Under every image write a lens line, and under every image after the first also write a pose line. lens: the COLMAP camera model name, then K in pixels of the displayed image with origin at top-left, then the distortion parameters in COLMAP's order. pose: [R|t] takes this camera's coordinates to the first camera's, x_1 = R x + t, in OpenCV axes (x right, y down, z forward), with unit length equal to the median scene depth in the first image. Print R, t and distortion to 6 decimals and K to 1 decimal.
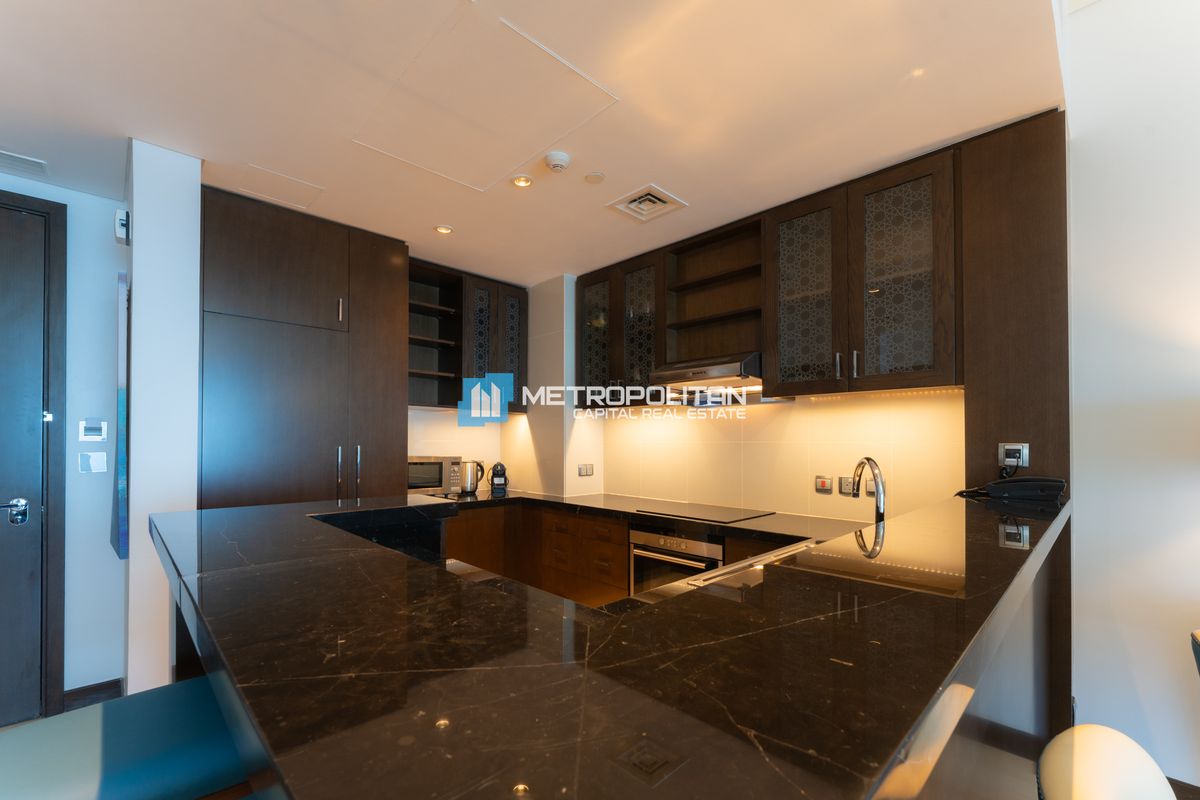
lens RADIAL K [[496.0, 0, 570.5], [0, 496.0, 435.9], [0, 0, 1]] dist [-0.000987, -0.000214]
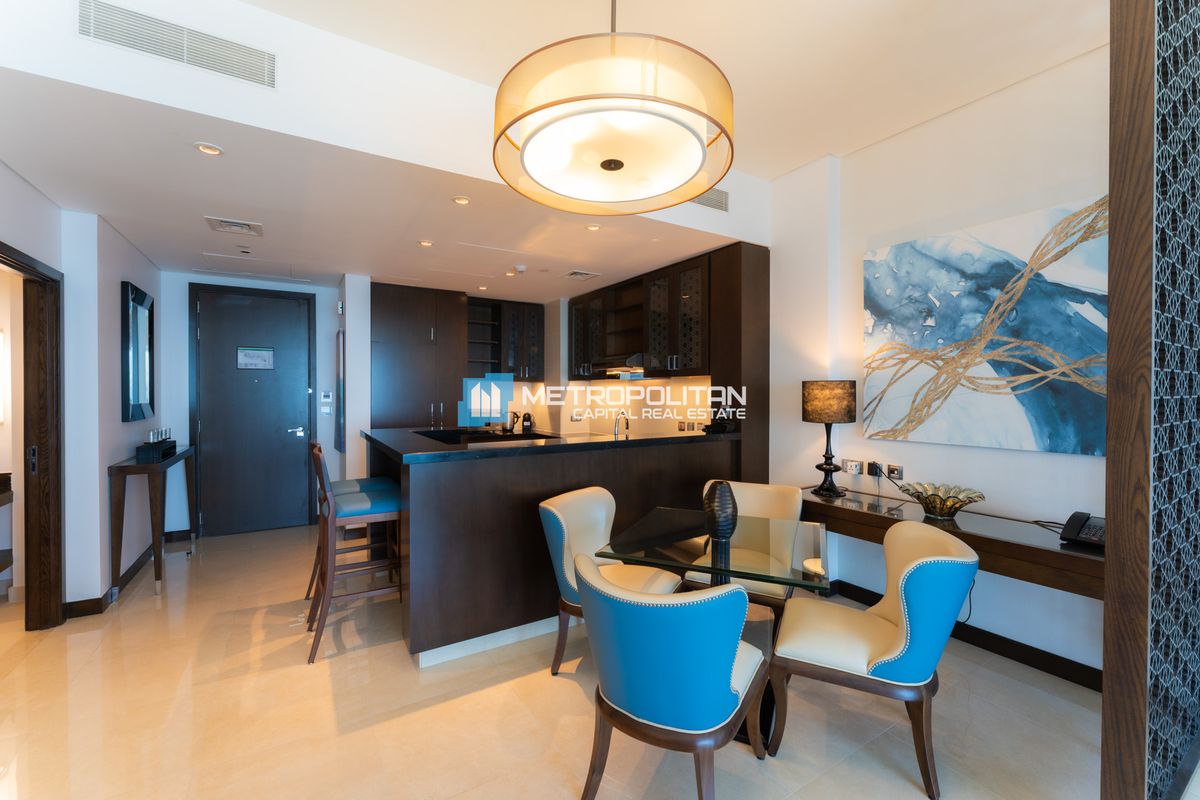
lens RADIAL K [[464.8, 0, 560.1], [0, 464.8, 395.3], [0, 0, 1]] dist [0.000795, -0.000006]
pose [[0.973874, -0.000523, -0.227090, 0.398545], [0.004528, 0.999843, 0.017116, -0.036791], [0.227046, -0.017697, 0.973723, -0.601353]]
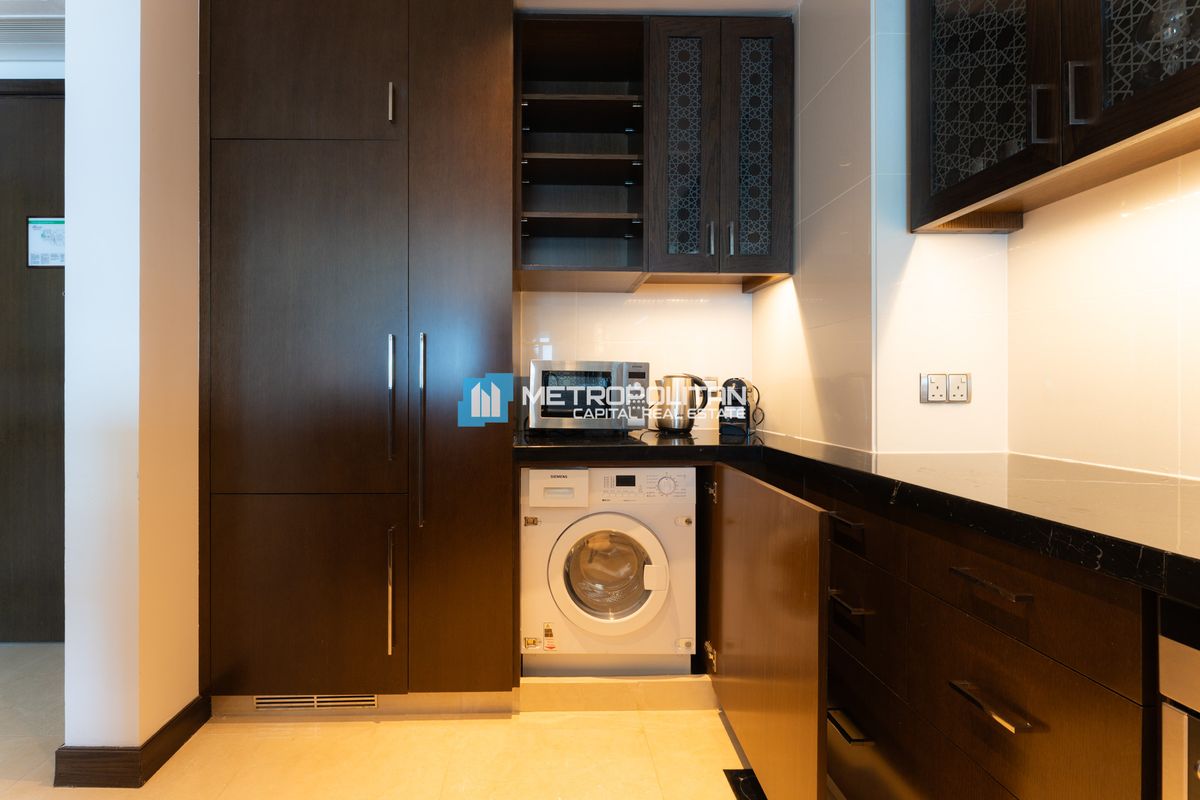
lens RADIAL K [[464.8, 0, 560.1], [0, 464.8, 395.3], [0, 0, 1]] dist [0.000795, -0.000006]
pose [[0.748340, 0.006560, -0.663283, 0.056962], [0.008376, 0.999778, 0.019339, 0.078522], [0.663263, -0.020028, 0.748119, 0.648153]]
